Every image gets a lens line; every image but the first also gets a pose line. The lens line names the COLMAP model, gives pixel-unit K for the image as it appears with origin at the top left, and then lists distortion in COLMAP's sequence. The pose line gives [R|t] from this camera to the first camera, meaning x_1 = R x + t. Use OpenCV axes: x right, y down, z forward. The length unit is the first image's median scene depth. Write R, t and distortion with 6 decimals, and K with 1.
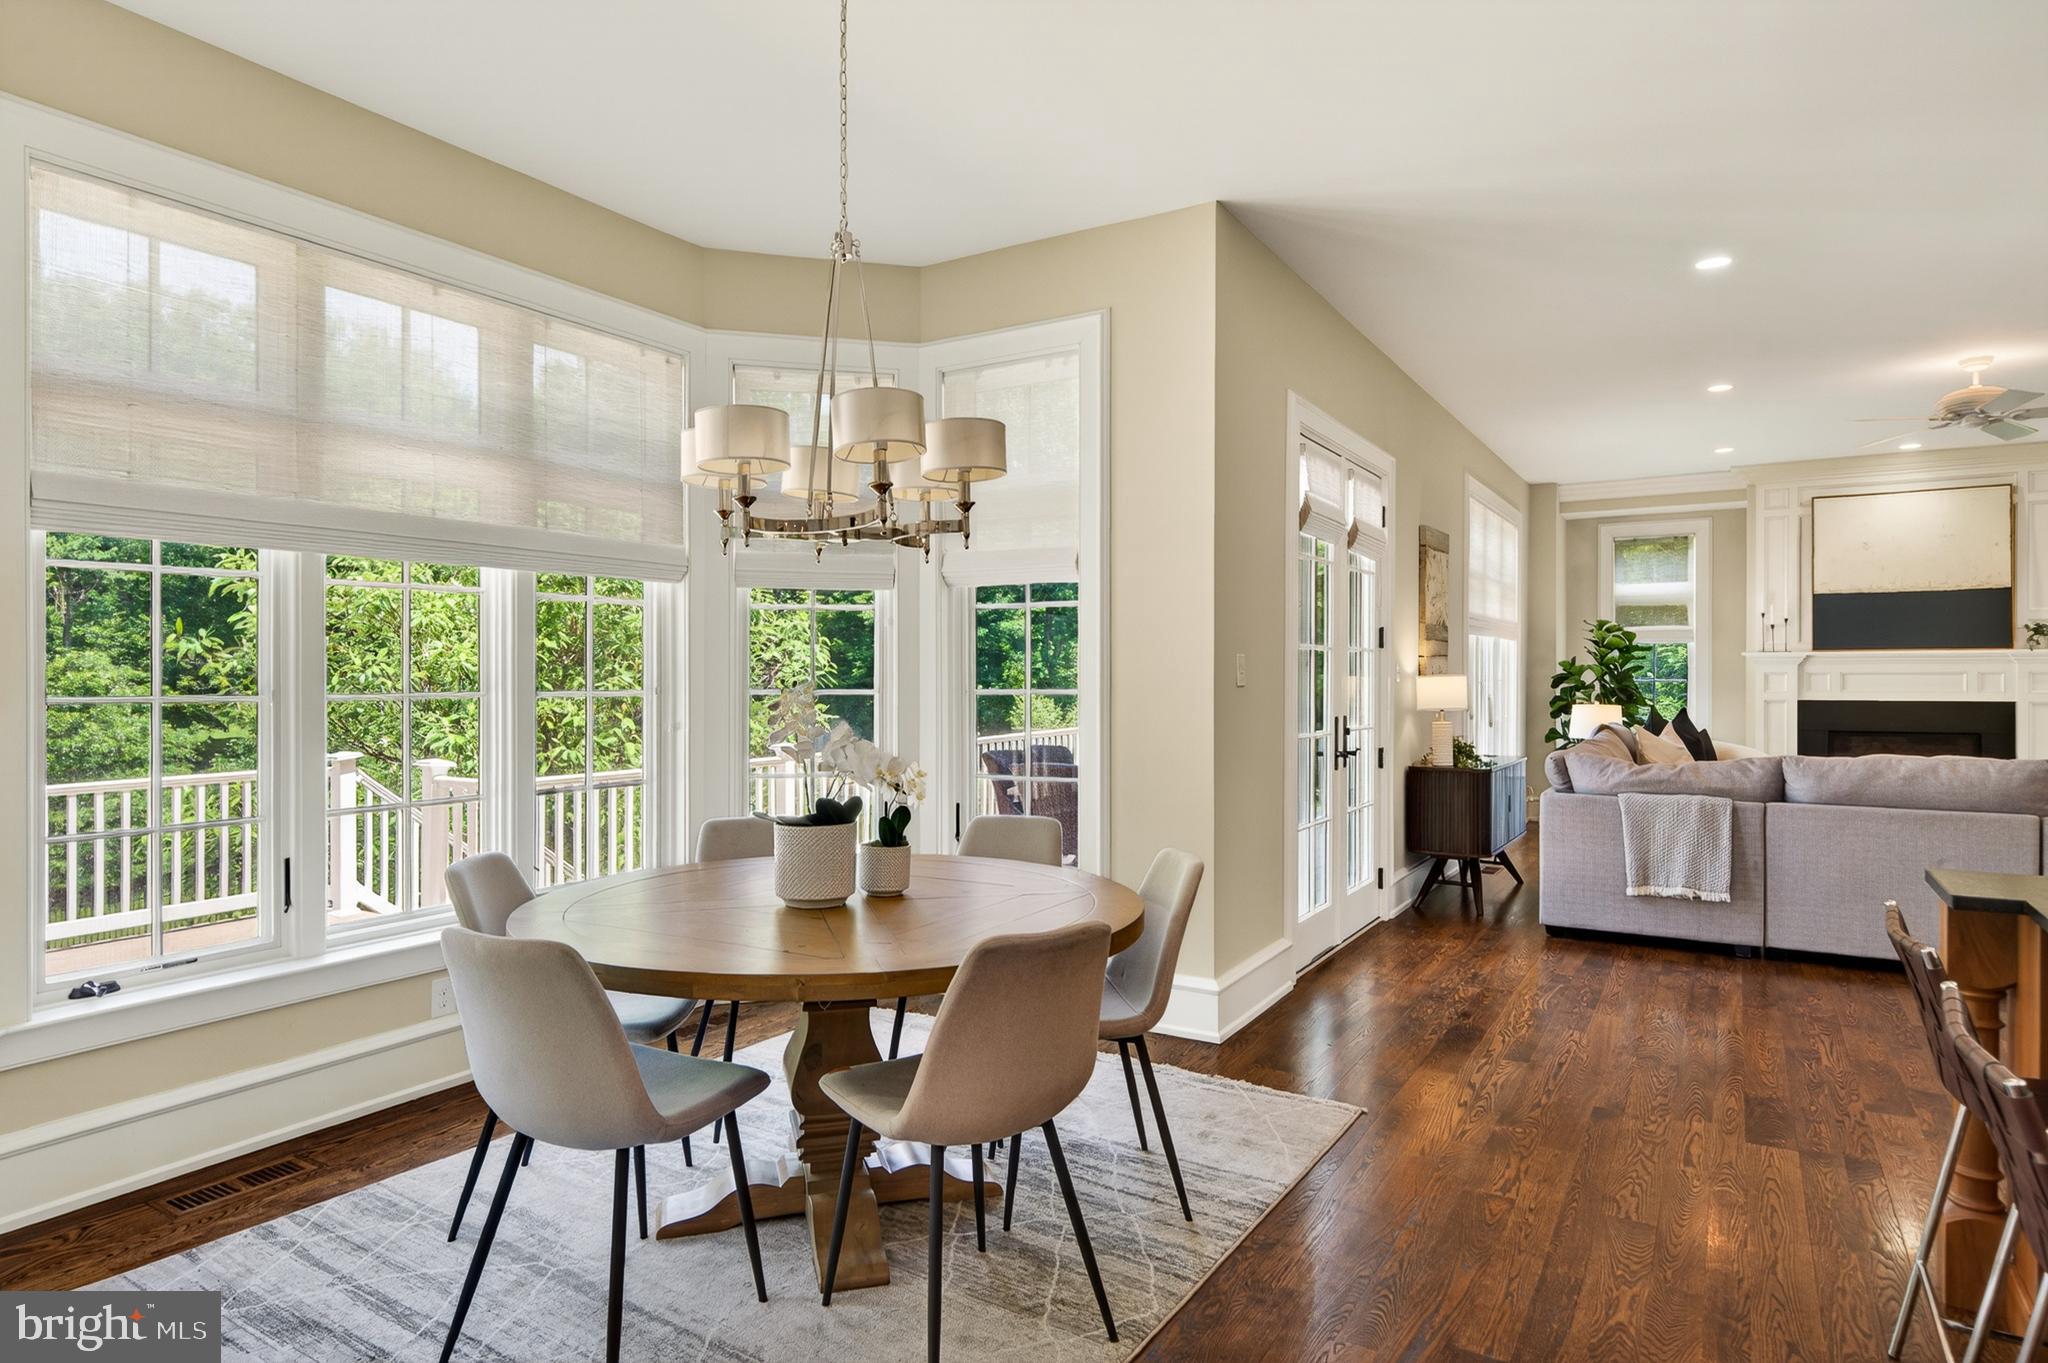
lens RADIAL K [[1181.4, 0, 1016.5], [0, 1181.4, 685.1], [0, 0, 1]] dist [0.013369, -0.003422]
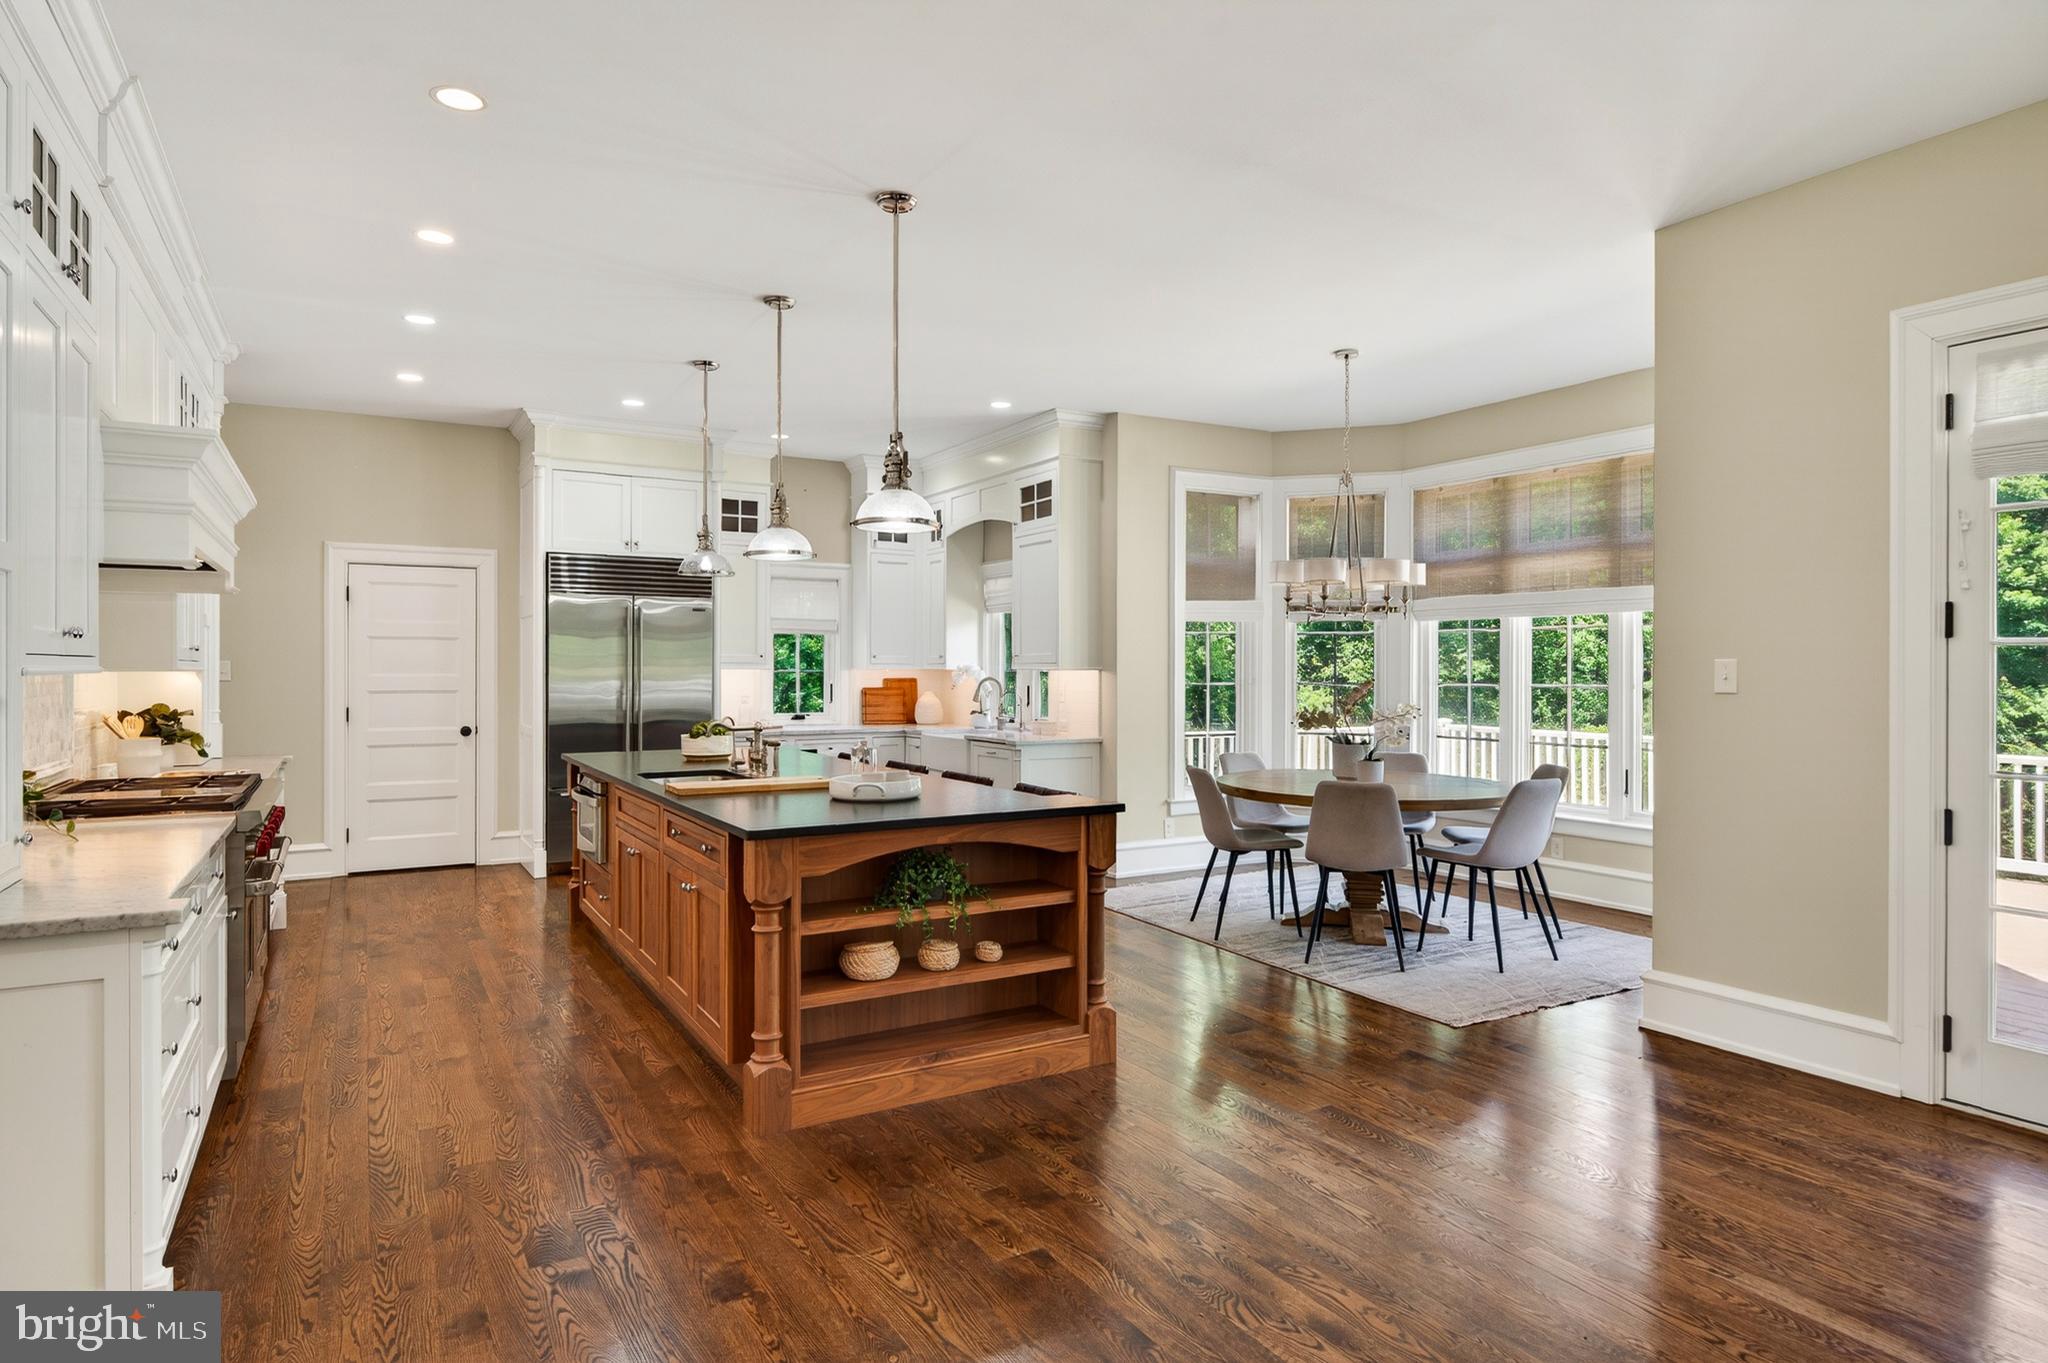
lens RADIAL K [[1162.4, 0, 1019.3], [0, 1162.4, 645.9], [0, 0, 1]] dist [0.002065, 0.001102]
pose [[-0.481250, -0.015398, -0.876448, 0.595719], [-0.008032, 0.999881, -0.013156, -0.009698], [0.876546, 0.000708, -0.481317, 0.441582]]
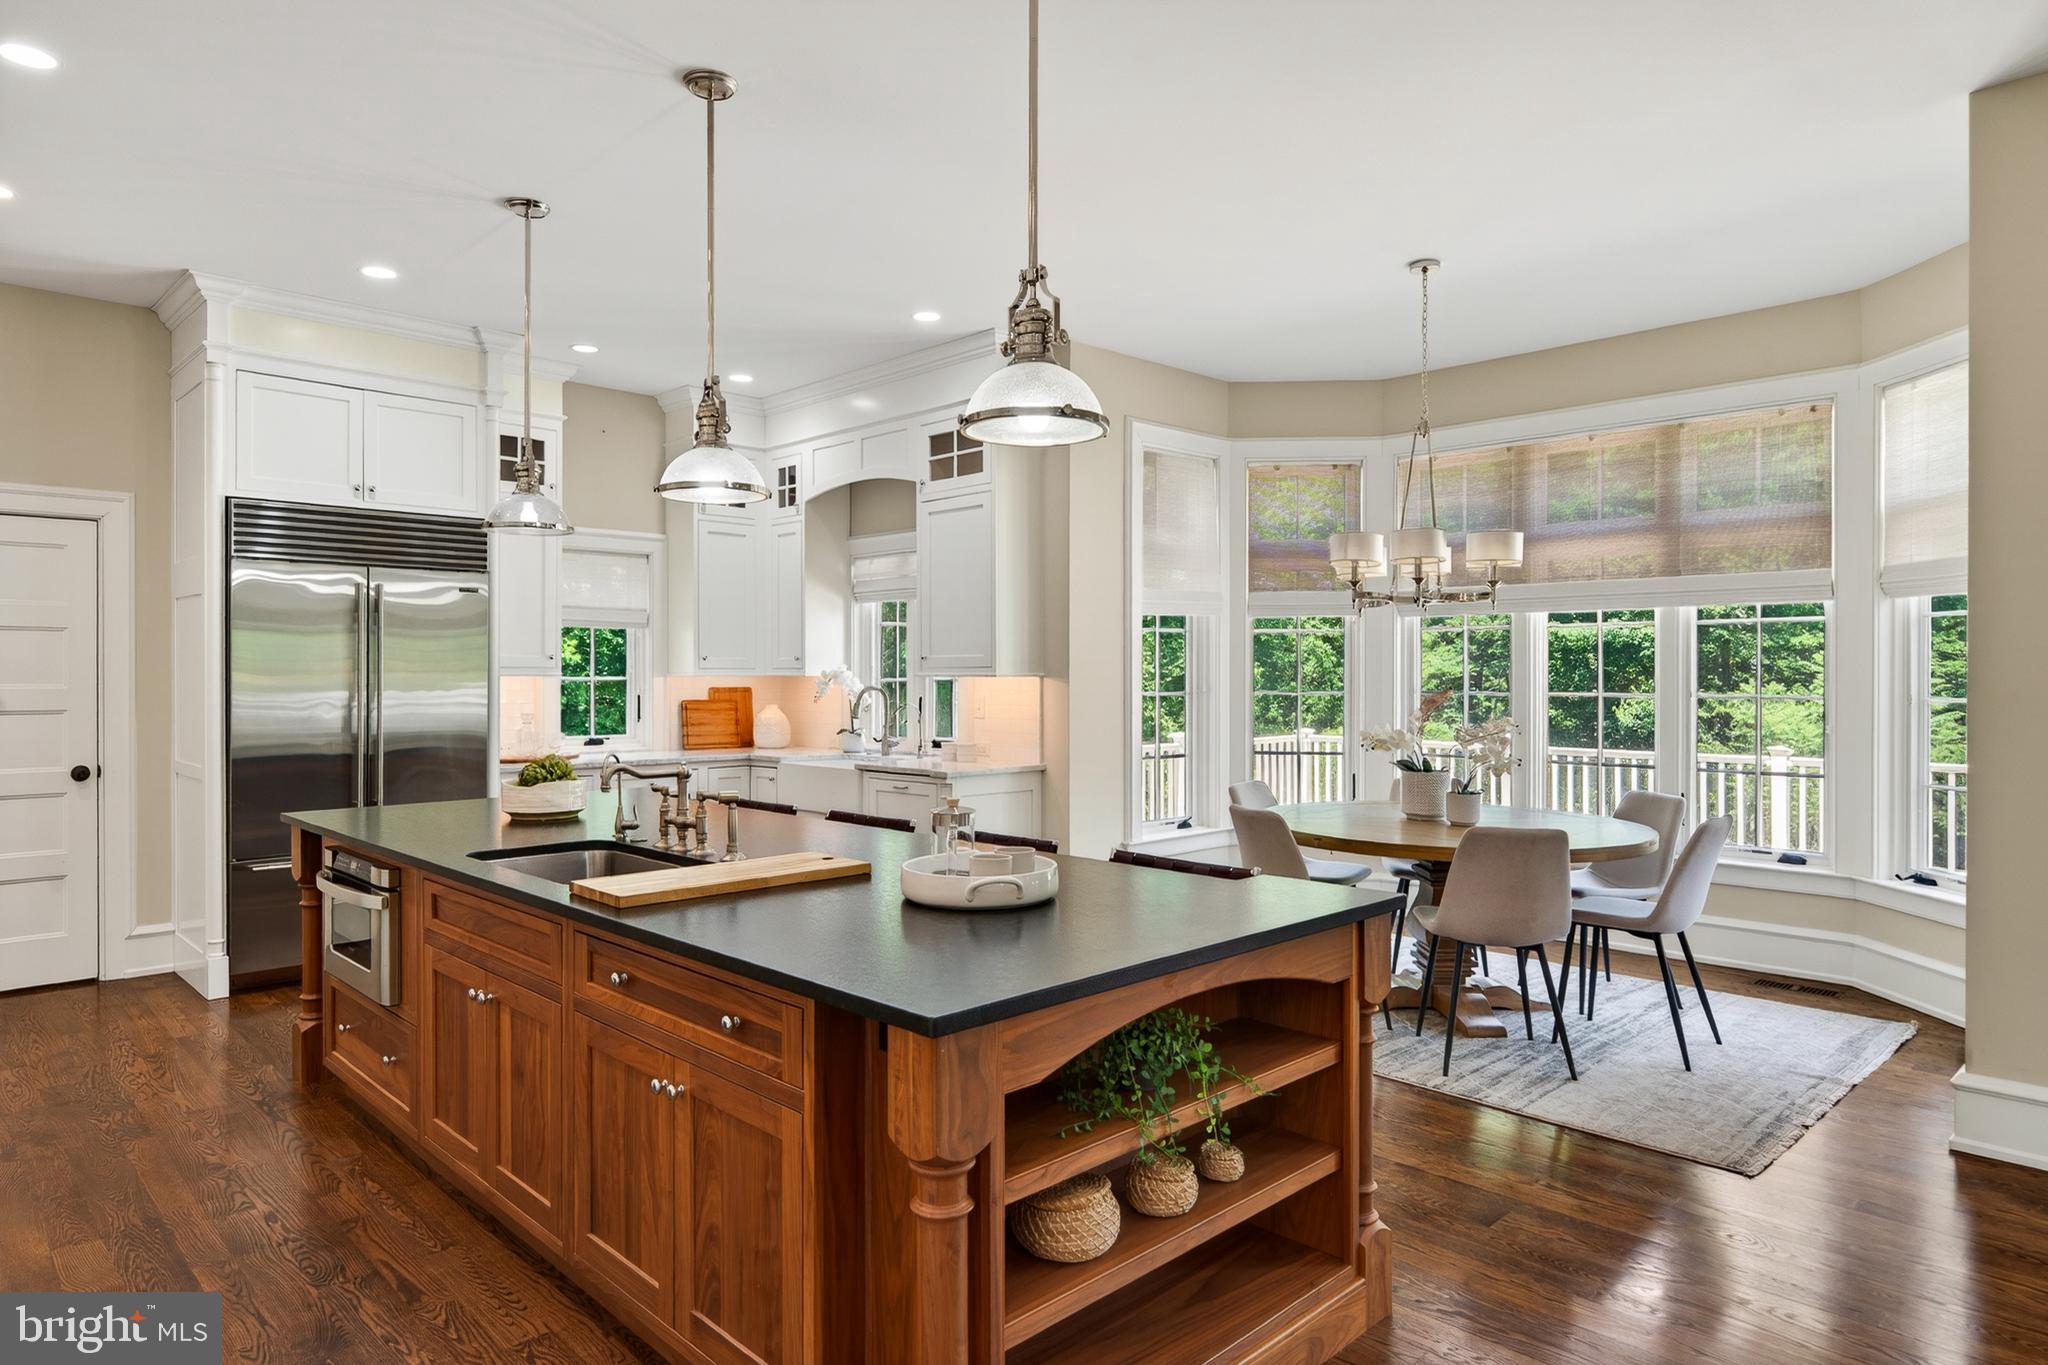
lens RADIAL K [[1222.9, 0, 1022.2], [0, 1222.9, 657.6], [0, 0, 1]] dist [0.002766, -0.009331]
pose [[-0.249608, -0.010827, -0.968286, 0.494789], [-0.008231, 0.999925, -0.009058, -0.008140], [0.968312, 0.005709, -0.249679, 0.258429]]
